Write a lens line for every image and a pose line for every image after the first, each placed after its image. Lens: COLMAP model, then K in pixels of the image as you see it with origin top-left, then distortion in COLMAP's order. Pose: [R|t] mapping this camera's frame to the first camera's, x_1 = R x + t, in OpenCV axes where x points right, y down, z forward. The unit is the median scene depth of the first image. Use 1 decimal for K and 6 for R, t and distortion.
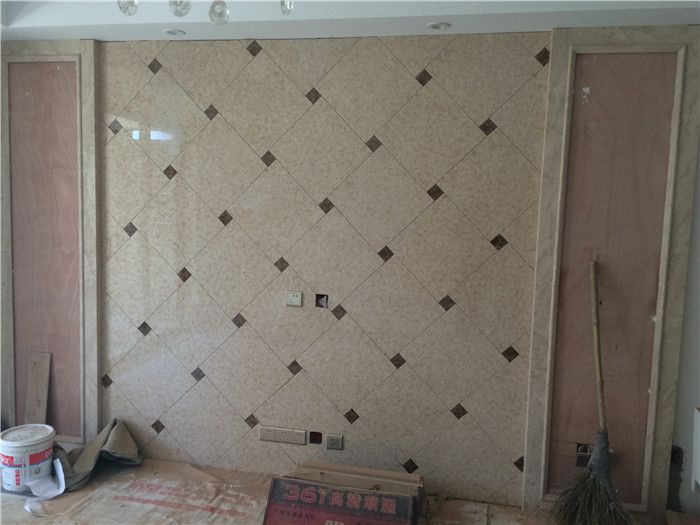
lens RADIAL K [[605.5, 0, 348.0], [0, 605.5, 271.6], [0, 0, 1]] dist [0.091703, -0.128113]
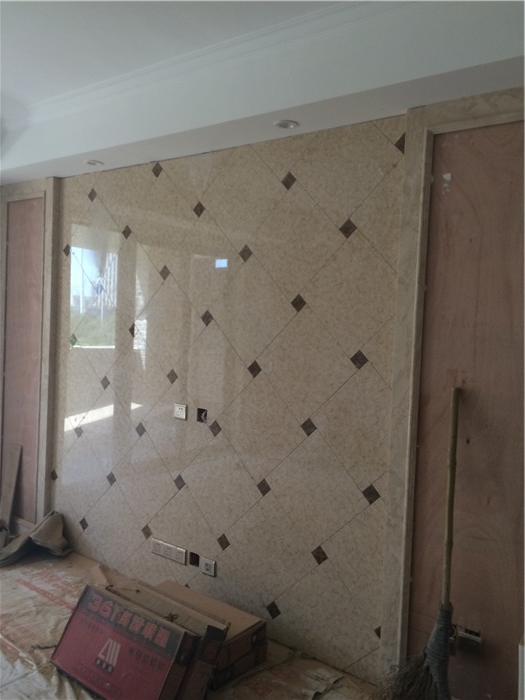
lens RADIAL K [[605.5, 0, 261.2], [0, 605.5, 356.3], [0, 0, 1]] dist [0.091703, -0.128113]
pose [[0.898945, 0.031551, -0.436923, 0.478241], [-0.066591, 0.995654, -0.065111, 0.010962], [0.432970, 0.087626, 0.897139, 0.164701]]
